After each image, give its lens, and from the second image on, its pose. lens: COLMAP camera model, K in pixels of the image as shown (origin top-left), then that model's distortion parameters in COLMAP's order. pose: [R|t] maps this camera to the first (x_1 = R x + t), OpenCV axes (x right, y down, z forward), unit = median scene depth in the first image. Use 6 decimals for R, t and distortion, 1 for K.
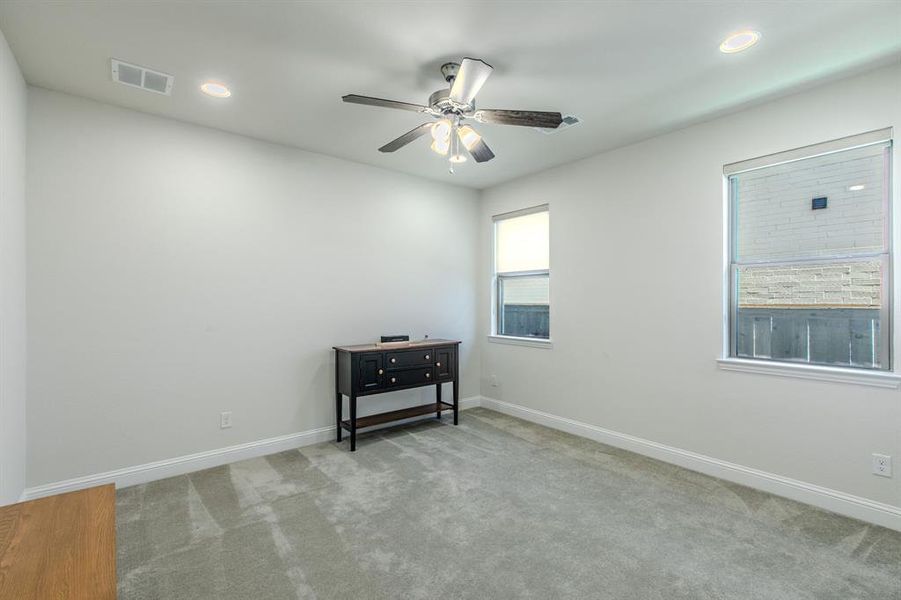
lens RADIAL K [[400.0, 0, 450.5], [0, 400.0, 300.0], [0, 0, 1]] dist [0.000897, -0.000139]
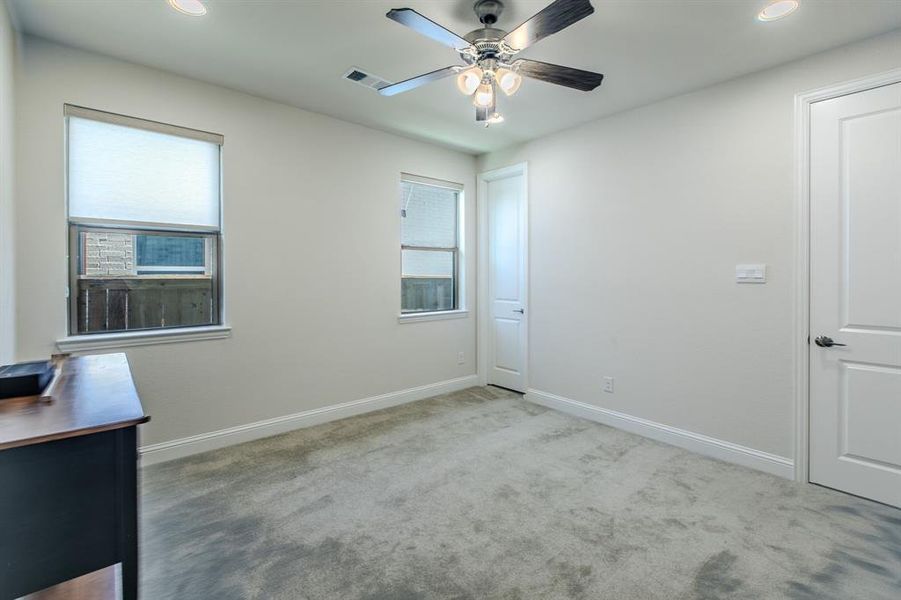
lens RADIAL K [[401.2, 0, 448.7], [0, 401.2, 268.7], [0, 0, 1]] dist [0.000264, -0.000053]
pose [[-0.017618, 0.012636, 0.999765, -0.836663], [-0.001966, 0.999918, -0.012673, 0.010671], [-0.999843, -0.002189, -0.017591, 1.067519]]
